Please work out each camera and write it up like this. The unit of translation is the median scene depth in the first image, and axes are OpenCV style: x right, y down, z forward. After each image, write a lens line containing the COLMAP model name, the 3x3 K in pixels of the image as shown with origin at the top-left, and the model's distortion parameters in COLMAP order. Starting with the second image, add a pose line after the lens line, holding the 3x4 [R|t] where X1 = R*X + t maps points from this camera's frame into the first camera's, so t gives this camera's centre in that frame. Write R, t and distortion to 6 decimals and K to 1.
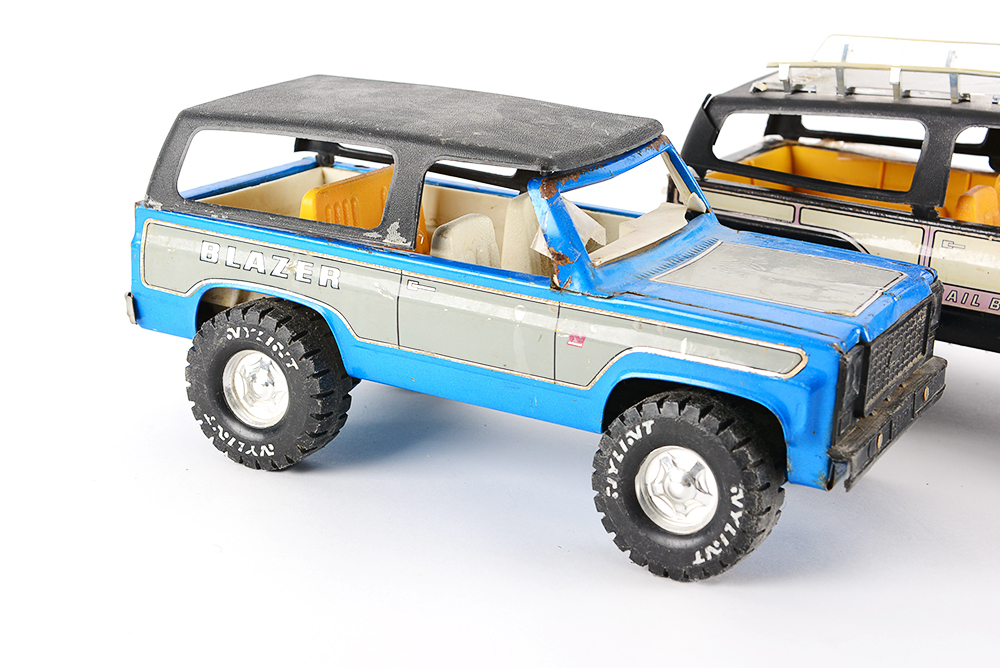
lens RADIAL K [[1768.3, 0, 499.9], [0, 1768.3, 334.5], [0, 0, 1]] dist [0.057216, 0.000000]
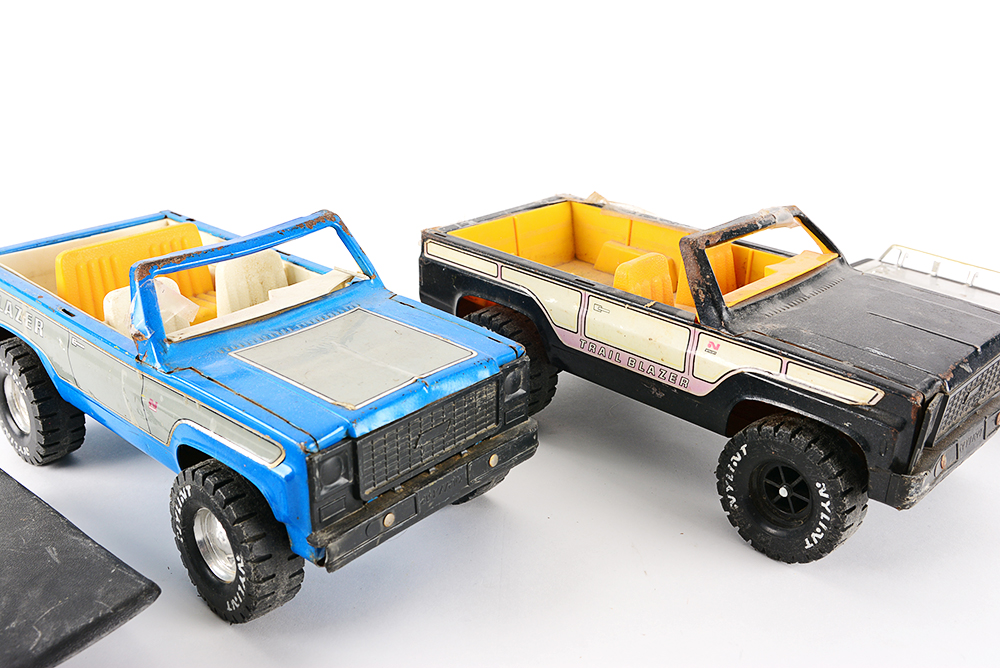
lens RADIAL K [[972.8, 0, 497.9], [0, 972.8, 333.1], [0, 0, 1]] dist [-0.058306, 0.000000]
pose [[0.973901, 0.054674, -0.220289, 0.406016], [-0.035098, 0.995157, 0.091821, -0.111500], [0.224243, -0.081693, 0.971103, 0.447891]]
